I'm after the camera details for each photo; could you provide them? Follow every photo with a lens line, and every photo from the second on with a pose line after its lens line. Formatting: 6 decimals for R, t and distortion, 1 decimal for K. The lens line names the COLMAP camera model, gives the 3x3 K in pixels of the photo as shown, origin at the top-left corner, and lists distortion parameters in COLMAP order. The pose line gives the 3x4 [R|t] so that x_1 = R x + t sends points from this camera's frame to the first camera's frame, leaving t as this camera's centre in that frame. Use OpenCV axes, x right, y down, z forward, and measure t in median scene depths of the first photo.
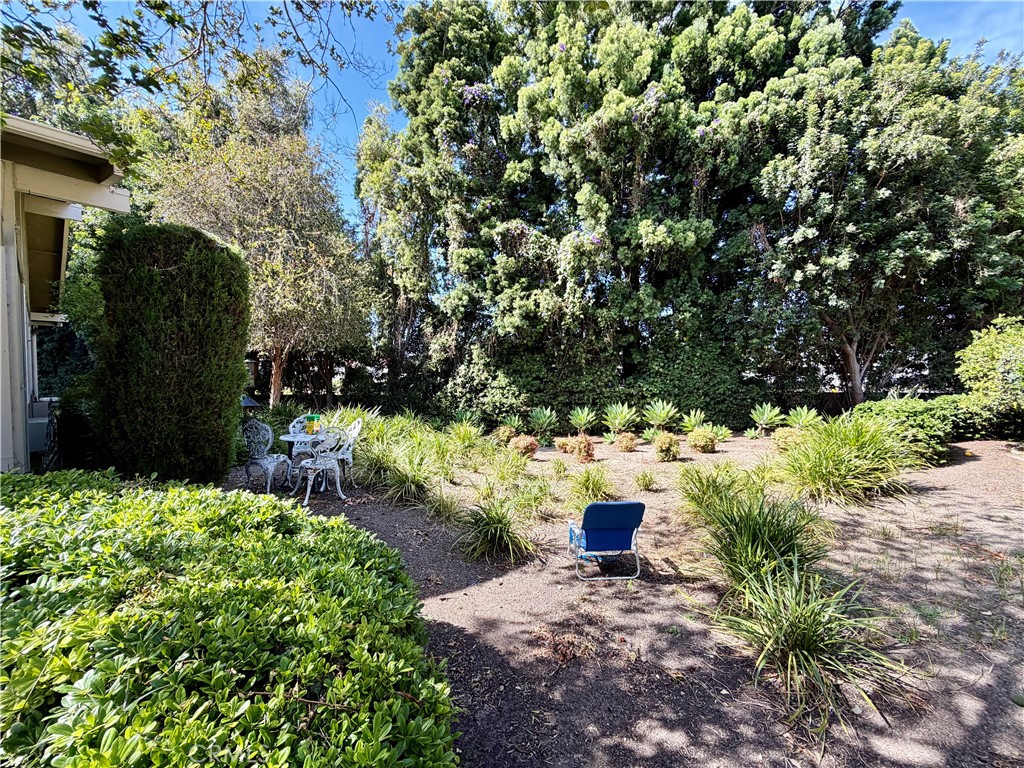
lens RADIAL K [[419.7, 0, 516.7], [0, 419.7, 383.7], [0, 0, 1]] dist [0.002836, 0.000285]
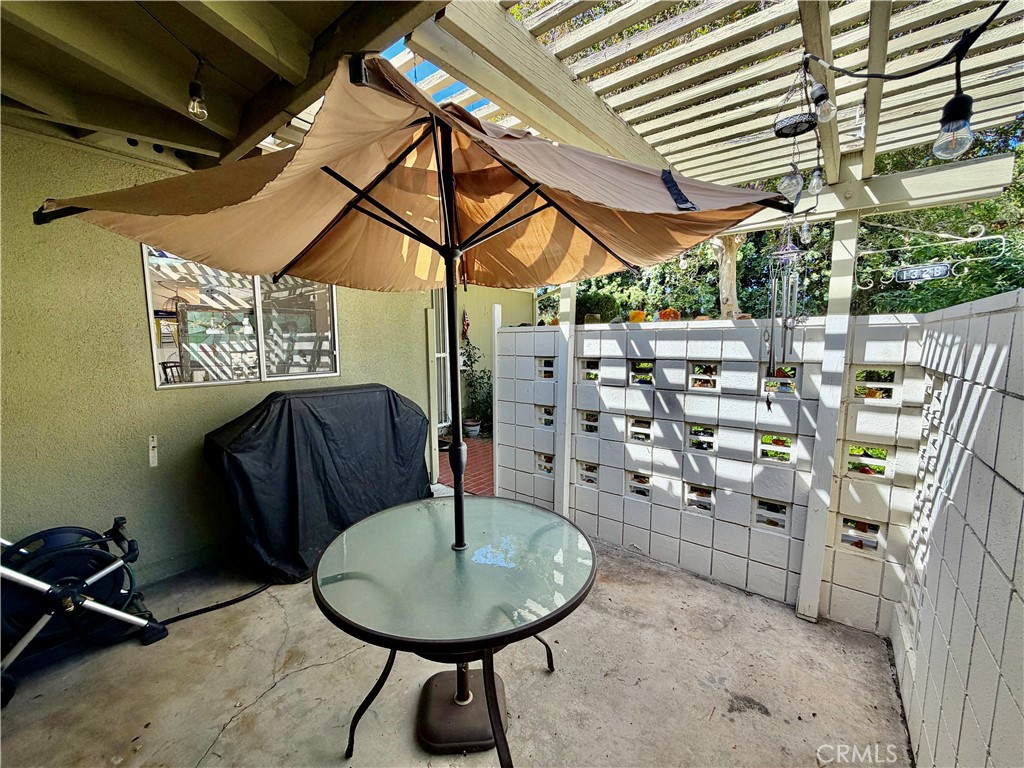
lens RADIAL K [[419.7, 0, 516.7], [0, 419.7, 383.7], [0, 0, 1]] dist [0.002836, 0.000285]
pose [[0.999123, -0.004471, 0.041629, -0.399240], [0.001068, 0.996681, 0.081399, -0.006748], [-0.041855, -0.081283, 0.995812, -0.456235]]
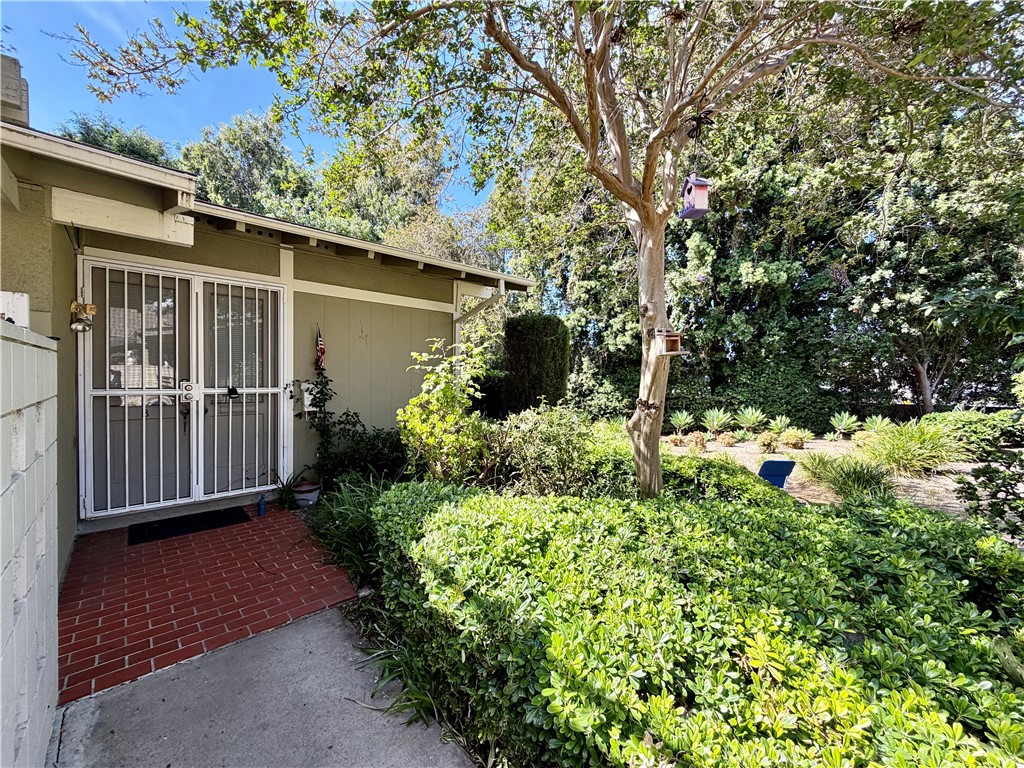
lens RADIAL K [[423.7, 0, 512.0], [0, 423.7, 384.0], [0, 0, 1]] dist [-0.000101, 0.000474]
pose [[0.994384, 0.021739, -0.103577, -0.208344], [-0.022044, 0.999755, -0.001803, -0.009921], [0.103512, 0.004076, 0.994620, -0.280067]]
